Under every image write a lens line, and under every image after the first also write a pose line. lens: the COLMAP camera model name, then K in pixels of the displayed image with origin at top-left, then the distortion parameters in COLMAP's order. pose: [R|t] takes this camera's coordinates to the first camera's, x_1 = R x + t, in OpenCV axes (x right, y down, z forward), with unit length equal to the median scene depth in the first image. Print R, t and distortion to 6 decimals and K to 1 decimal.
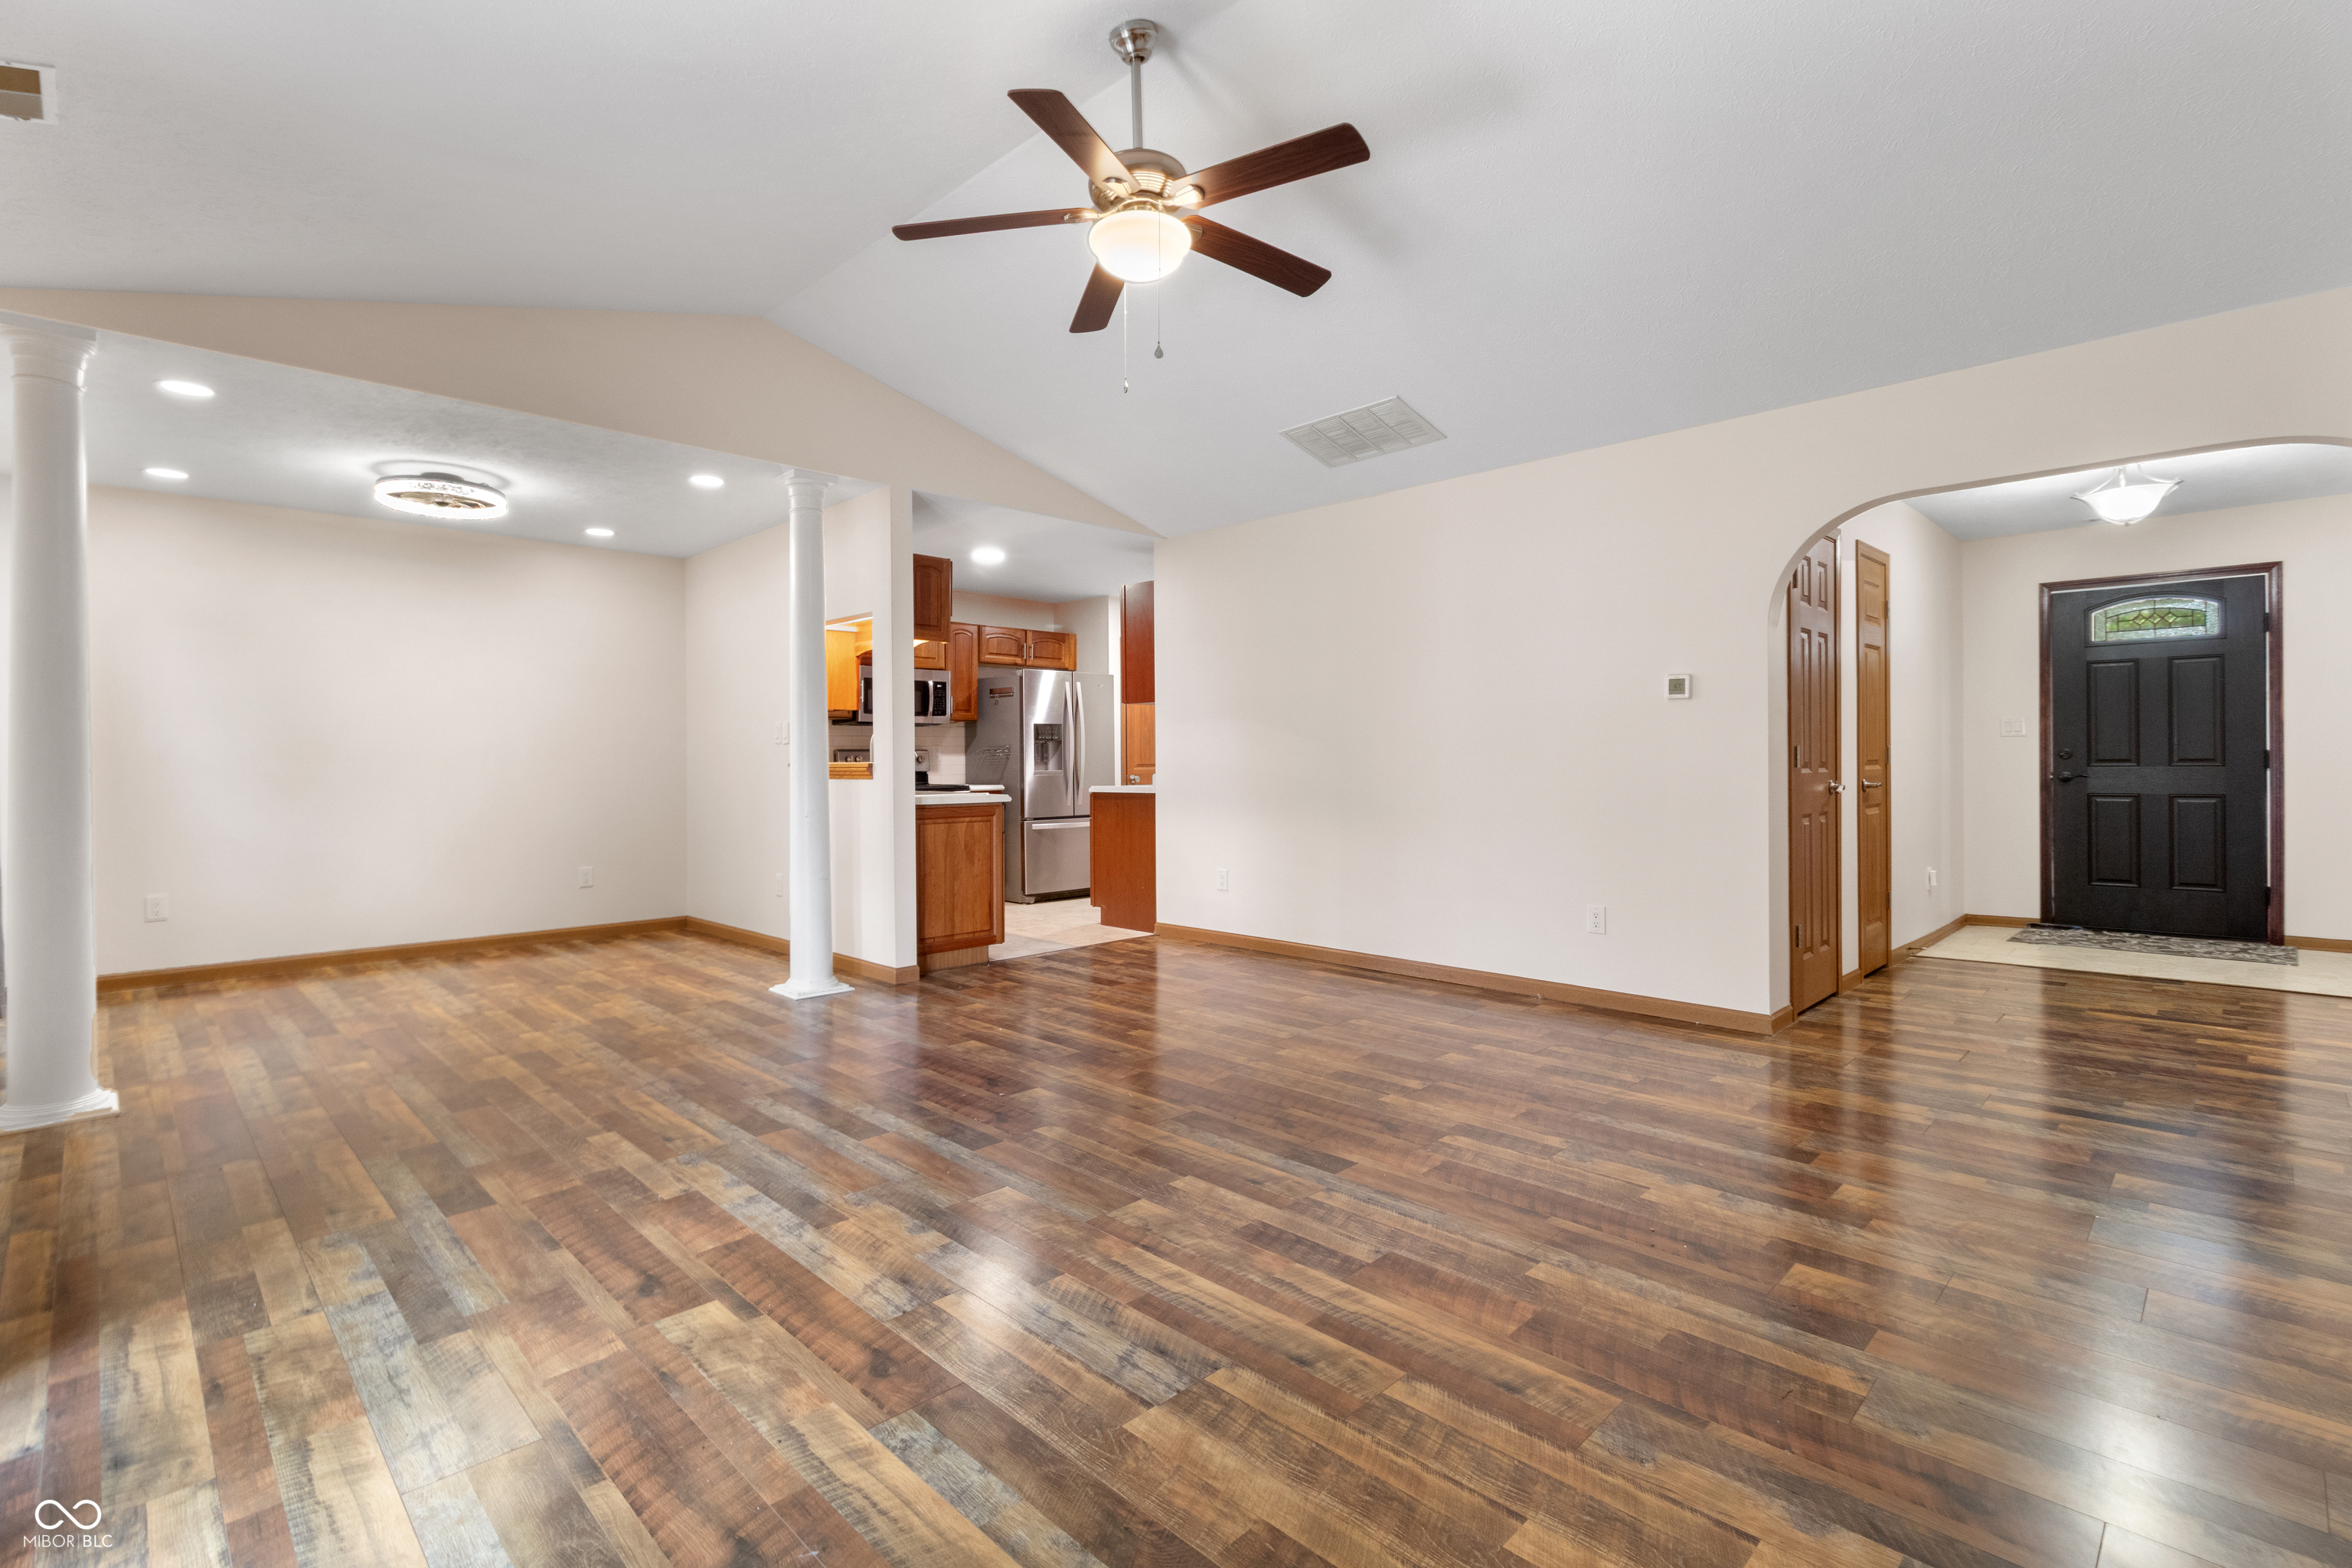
lens RADIAL K [[1068.7, 0, 1178.7], [0, 1068.7, 766.6], [0, 0, 1]] dist [0.003181, 0.000453]
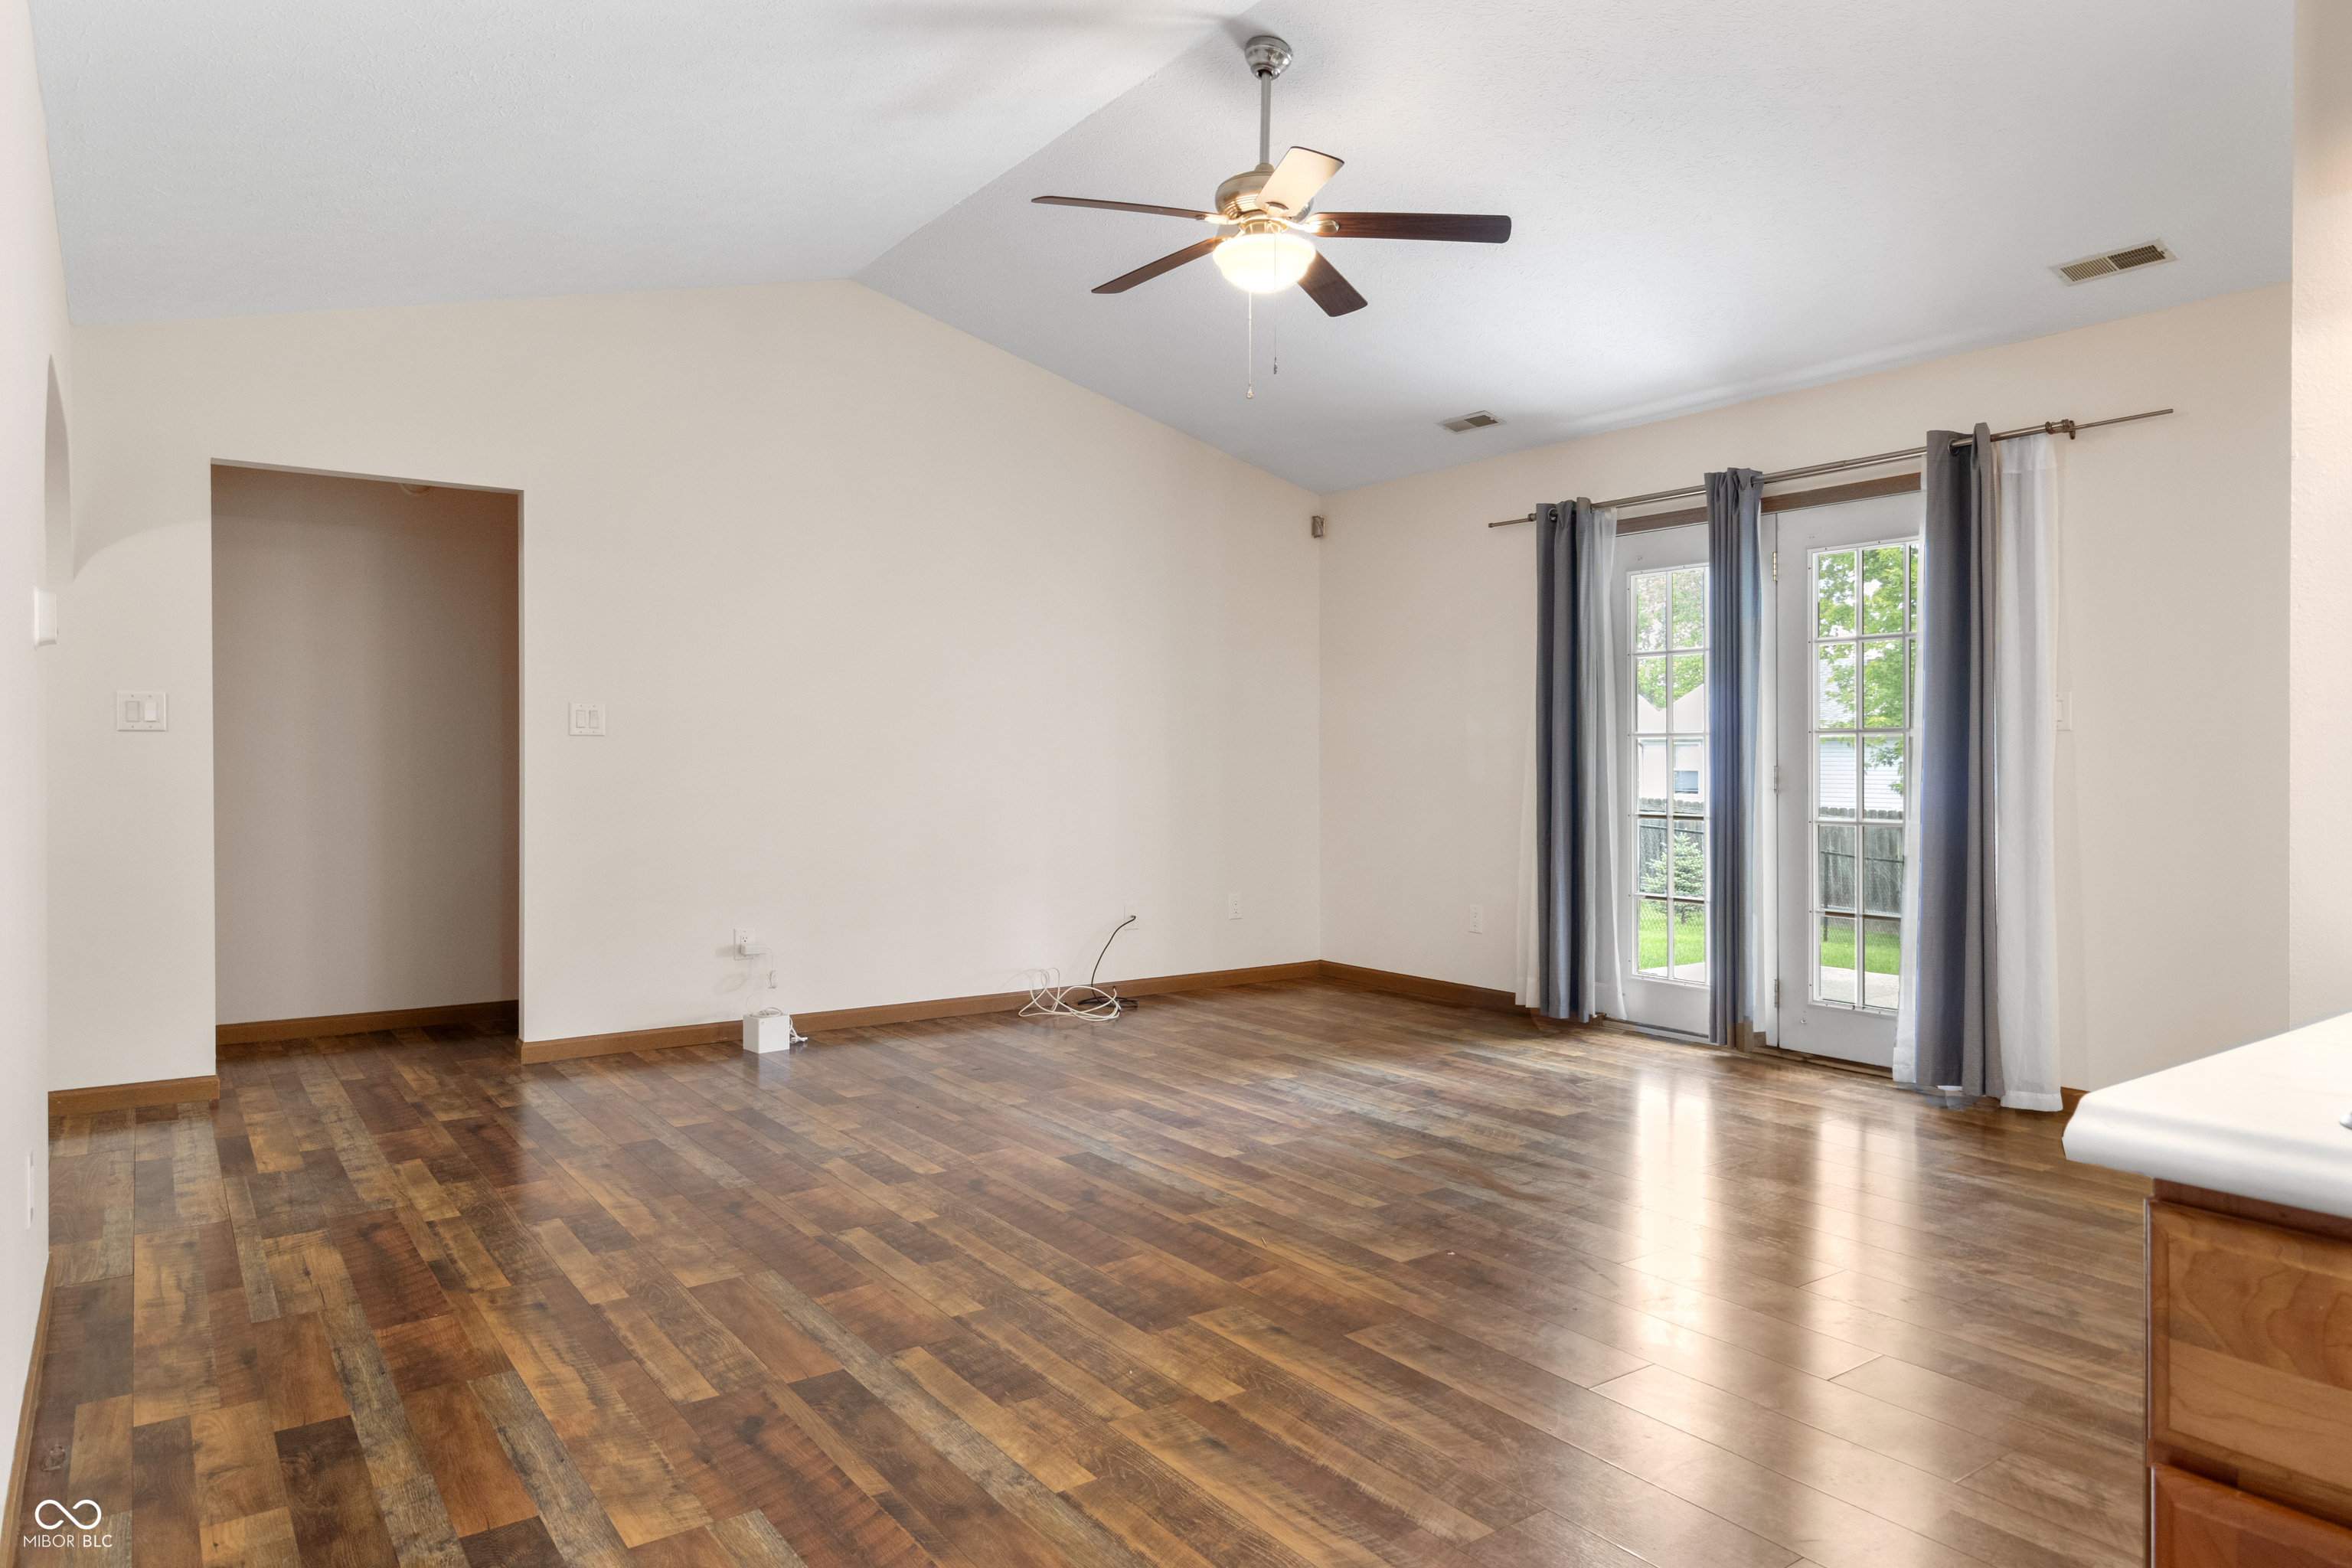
lens RADIAL K [[1470.2, 0, 1165.2], [0, 1470.2, 778.6], [0, 0, 1]] dist [-0.000421, 0.001135]
pose [[-0.985106, 0.001835, 0.171938, -0.168868], [0.005536, 0.999763, 0.021046, -0.022136], [-0.171859, 0.021684, -0.984883, 2.228497]]
